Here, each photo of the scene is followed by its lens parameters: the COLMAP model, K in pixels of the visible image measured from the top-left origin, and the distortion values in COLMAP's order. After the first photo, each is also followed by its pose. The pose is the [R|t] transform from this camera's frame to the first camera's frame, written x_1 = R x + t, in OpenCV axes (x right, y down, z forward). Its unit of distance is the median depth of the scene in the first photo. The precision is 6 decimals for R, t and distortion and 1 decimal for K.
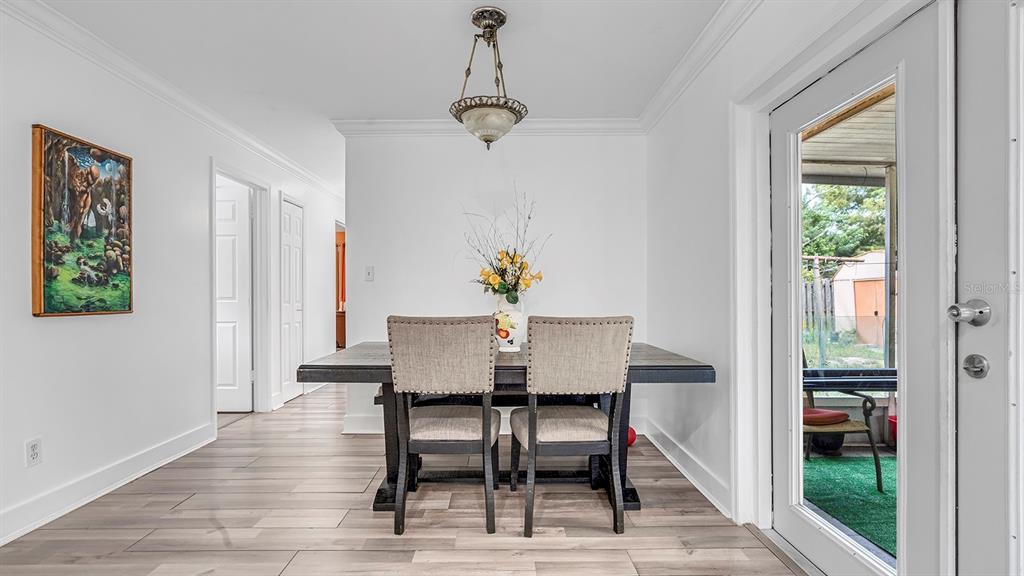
lens RADIAL K [[472.3, 0, 510.9], [0, 472.3, 295.2], [0, 0, 1]] dist [-0.003554, 0.000039]
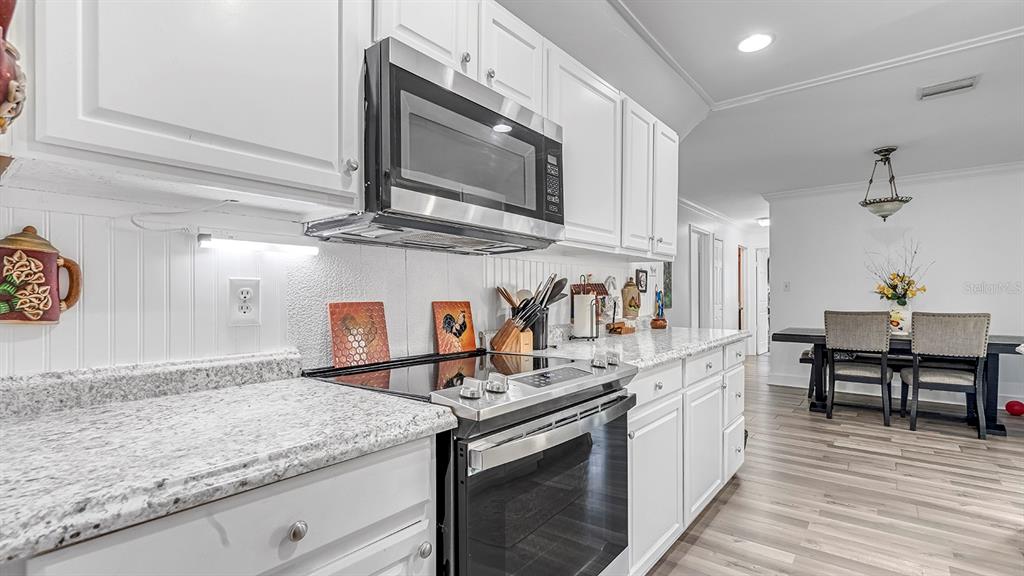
lens RADIAL K [[472.3, 0, 510.9], [0, 472.3, 295.2], [0, 0, 1]] dist [-0.003554, 0.000039]
pose [[0.769807, -0.001355, -0.638276, 0.002336], [-0.002024, 0.999988, -0.004564, -0.009826], [0.638274, 0.004805, 0.769794, -1.280523]]
